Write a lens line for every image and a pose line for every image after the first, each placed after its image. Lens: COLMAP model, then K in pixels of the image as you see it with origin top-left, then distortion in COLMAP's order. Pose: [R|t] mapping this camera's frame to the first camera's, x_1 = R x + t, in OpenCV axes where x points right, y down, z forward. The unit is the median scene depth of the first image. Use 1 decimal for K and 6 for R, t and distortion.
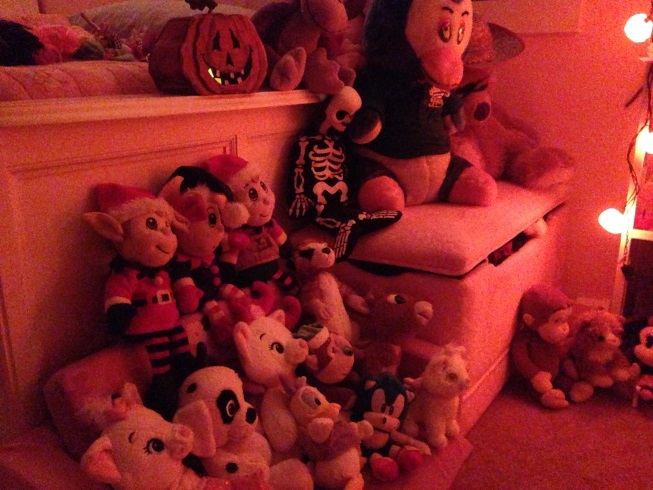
lens RADIAL K [[600.2, 0, 326.5], [0, 600.2, 245.0], [0, 0, 1]] dist [0.120095, -0.223342]
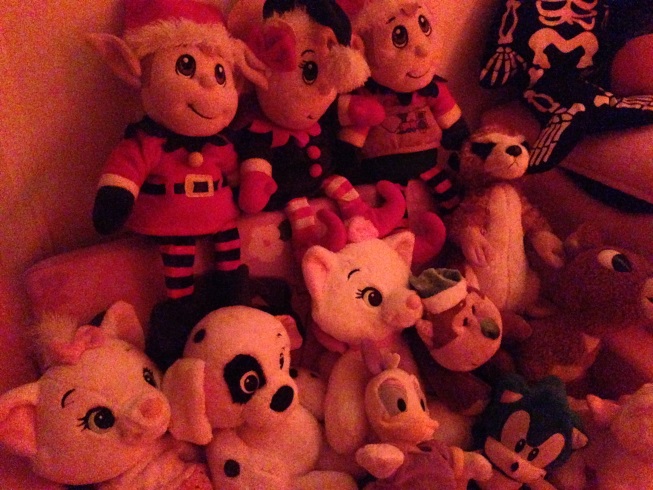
lens RADIAL K [[600.2, 0, 326.5], [0, 600.2, 245.0], [0, 0, 1]] dist [0.120095, -0.223342]
pose [[0.886356, 0.250722, -0.389245, 0.087636], [-0.147055, 0.949607, 0.276804, -0.038744], [0.439031, -0.188106, 0.878560, 0.354068]]
